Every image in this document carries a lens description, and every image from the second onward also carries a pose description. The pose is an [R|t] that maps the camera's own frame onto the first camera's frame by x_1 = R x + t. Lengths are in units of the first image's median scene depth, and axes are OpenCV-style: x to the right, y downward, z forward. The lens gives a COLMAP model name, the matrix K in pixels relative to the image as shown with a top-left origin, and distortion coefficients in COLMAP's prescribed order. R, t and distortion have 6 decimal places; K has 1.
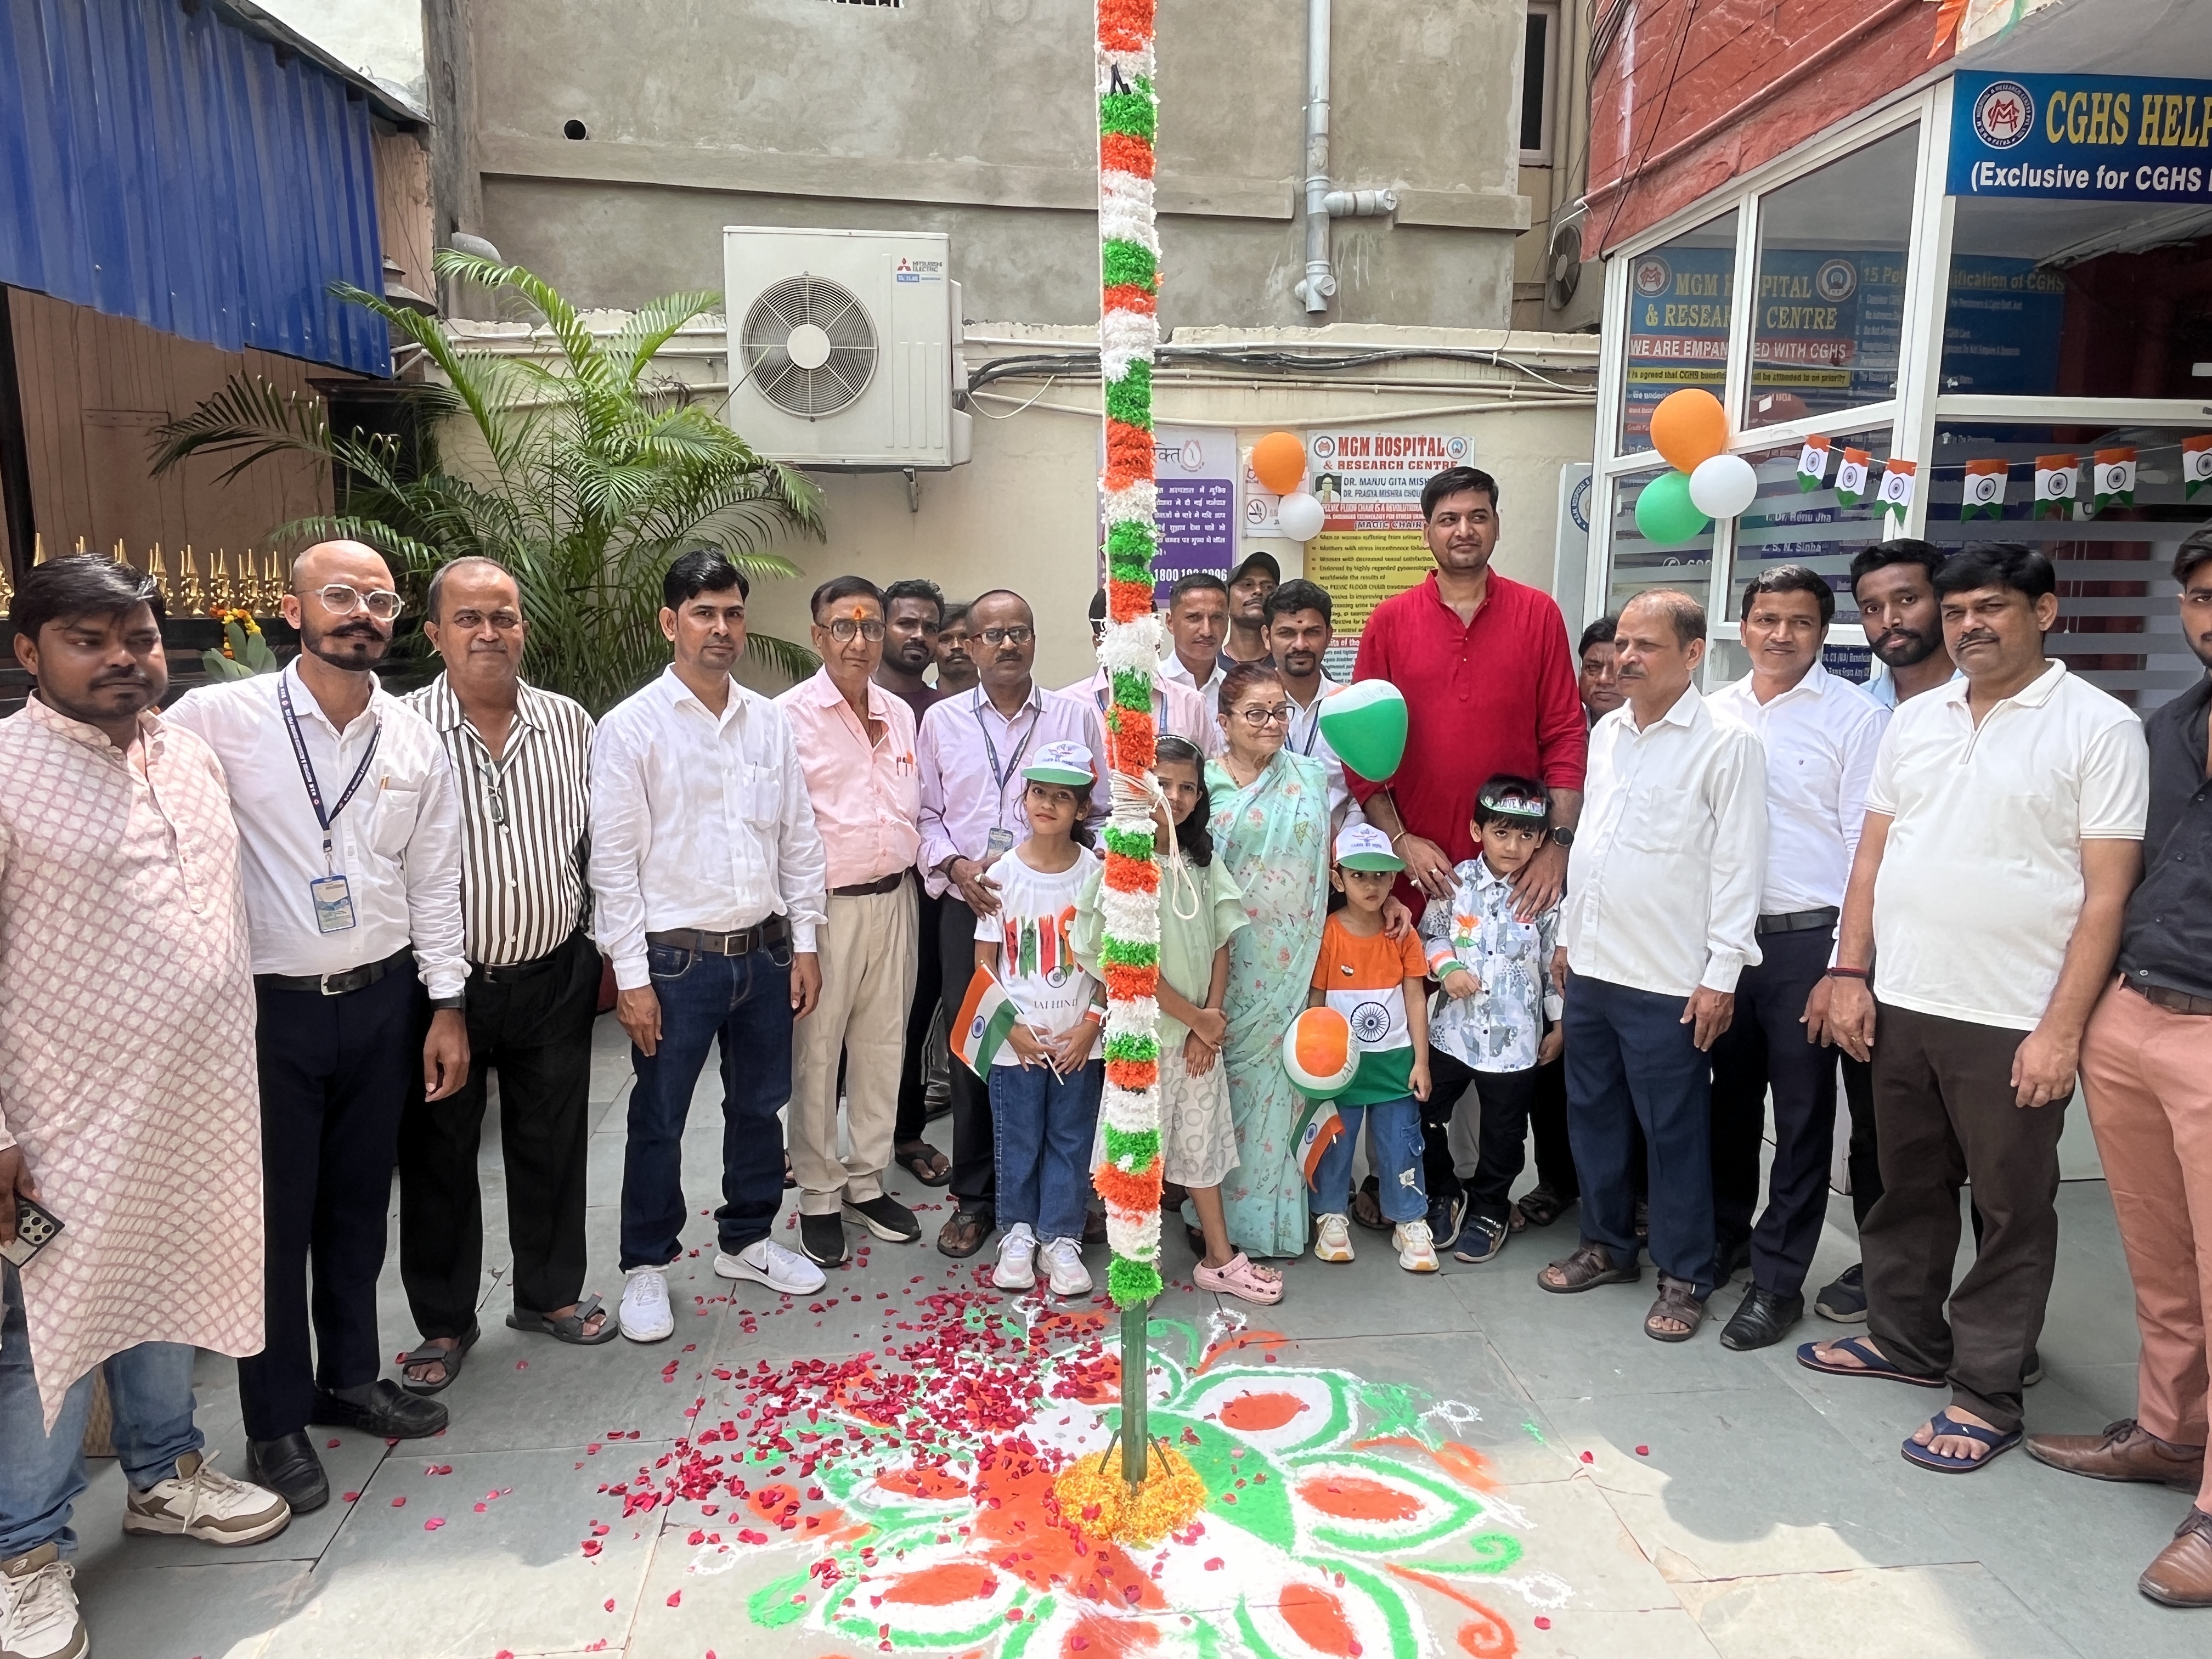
lens RADIAL K [[1442.7, 0, 1088.2], [0, 1442.7, 828.2], [0, 0, 1]] dist [0.004225, -0.007315]
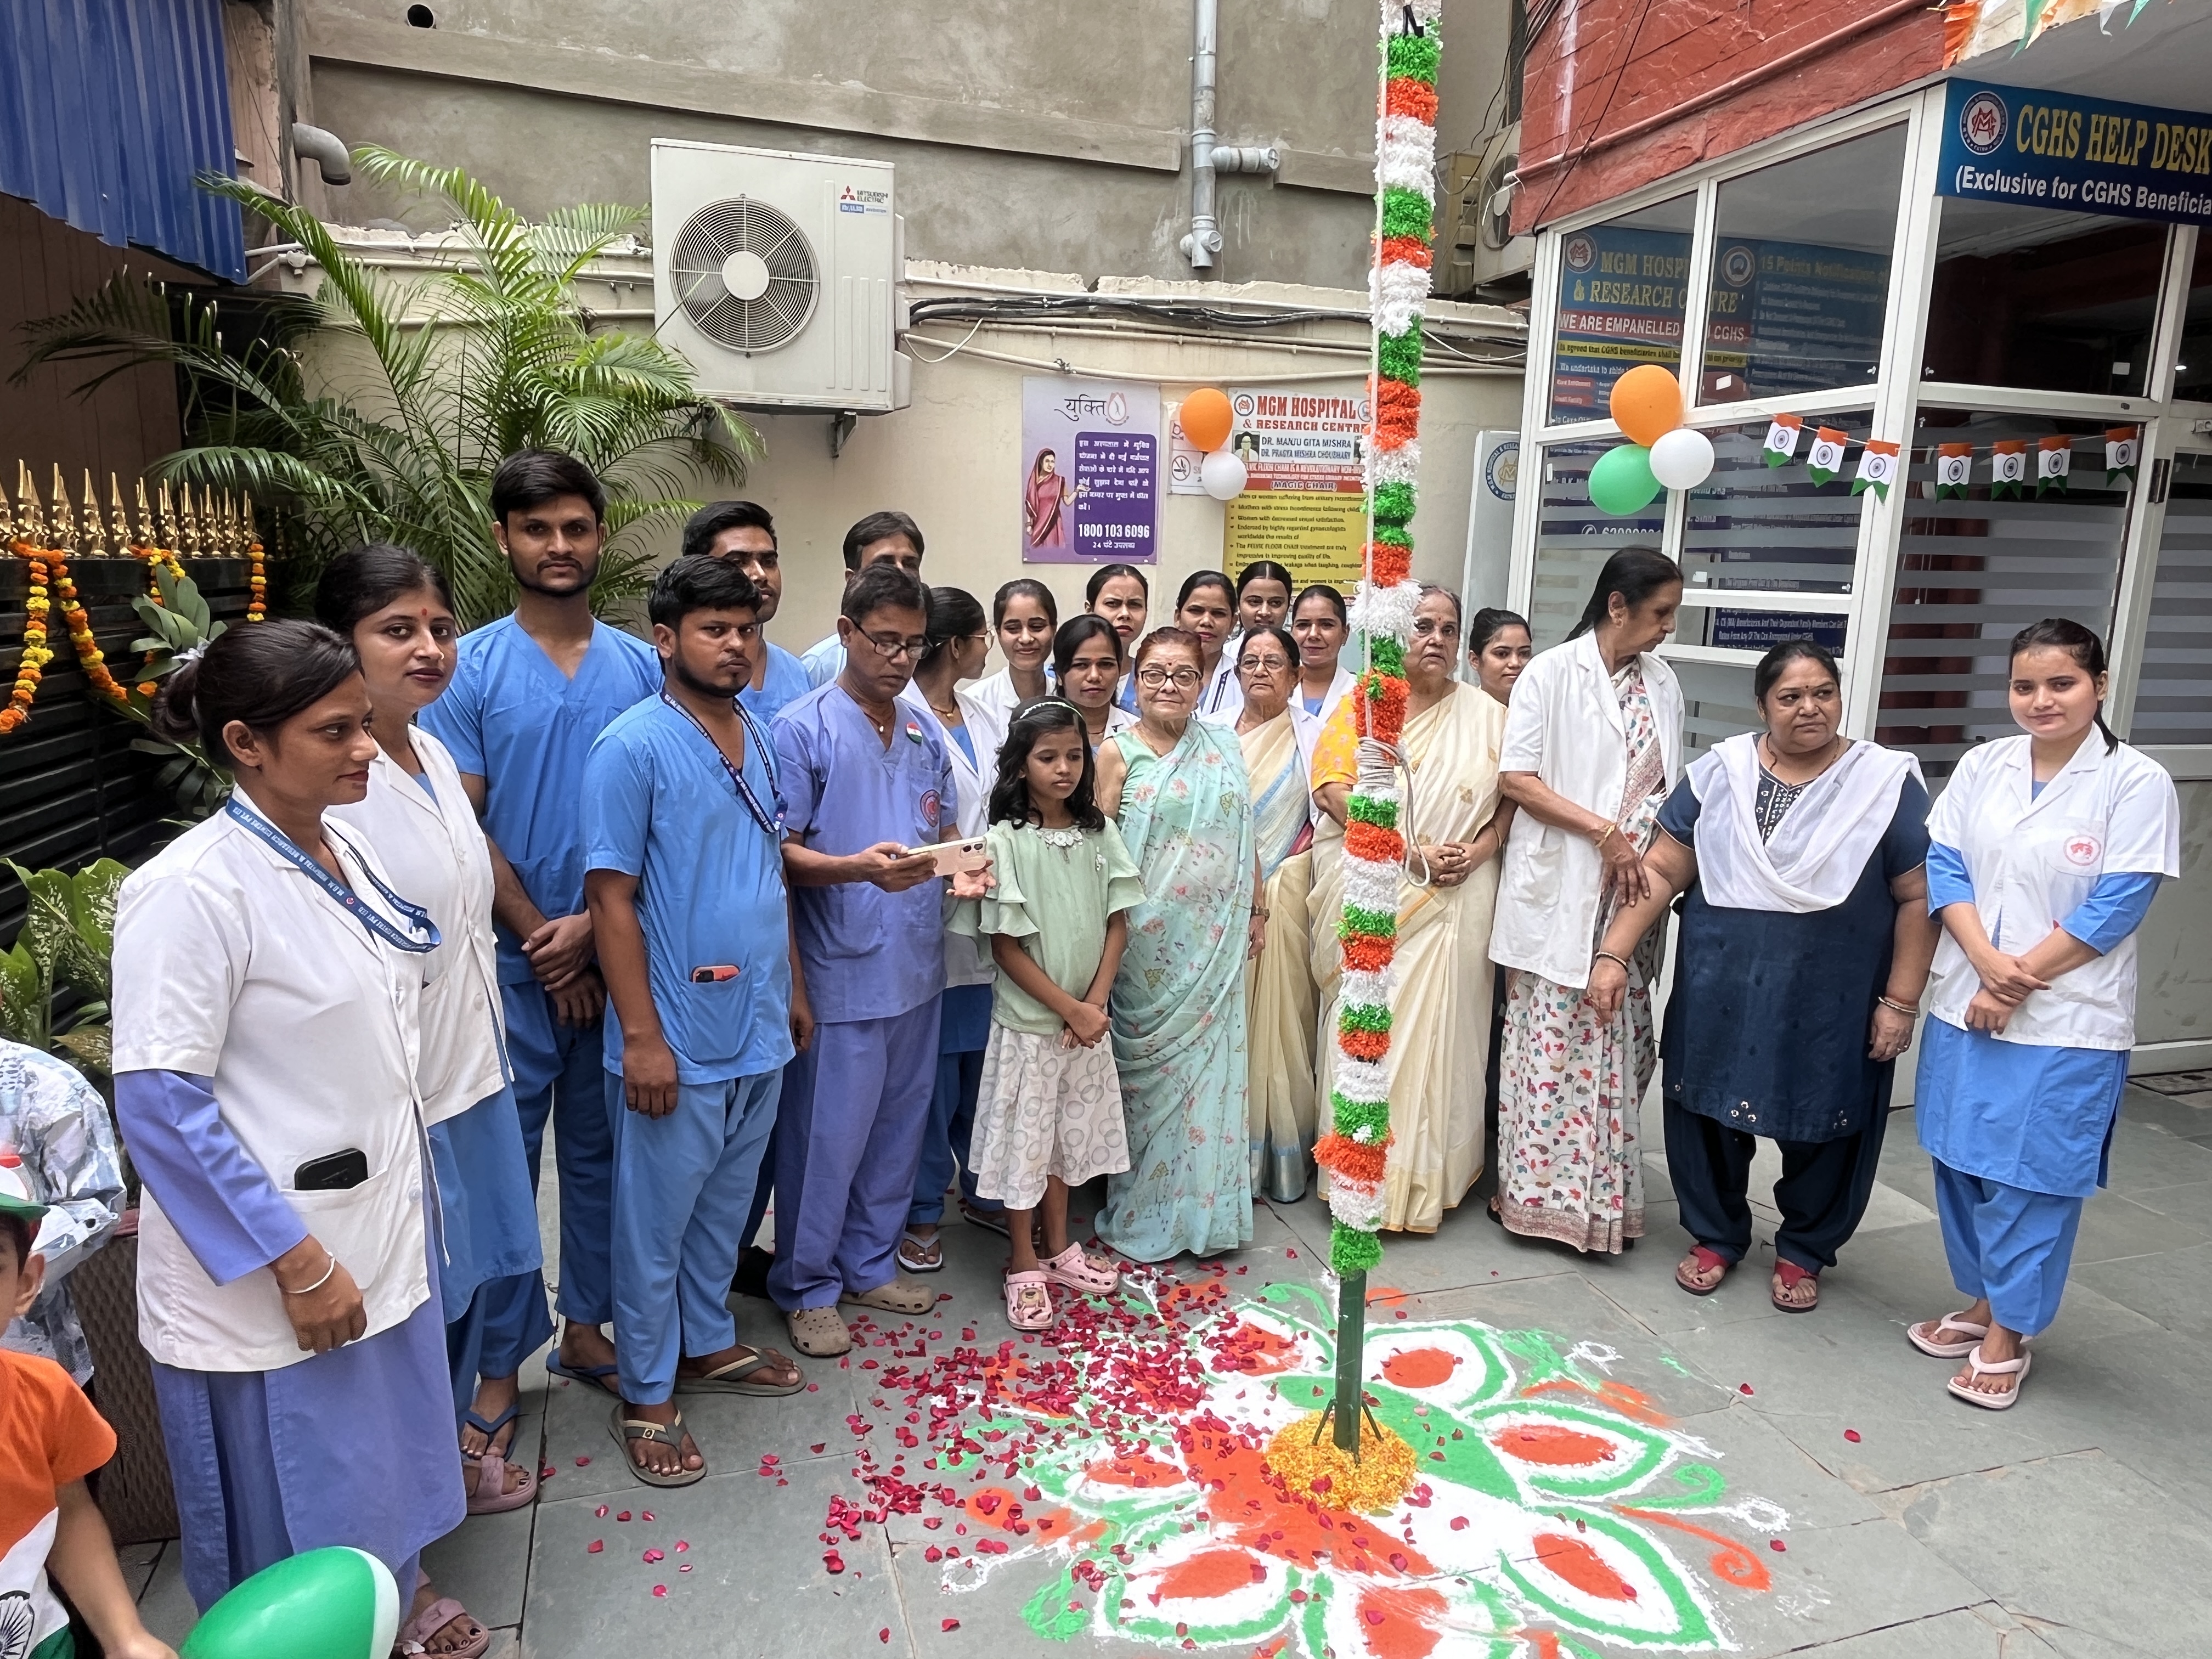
lens RADIAL K [[1442.7, 0, 1088.2], [0, 1442.7, 828.2], [0, 0, 1]] dist [0.004225, -0.007315]
pose [[0.982028, -0.016010, 0.188055, -0.177992], [0.009946, 0.999401, 0.033142, -0.006481], [-0.188473, -0.030676, 0.981599, 0.036489]]
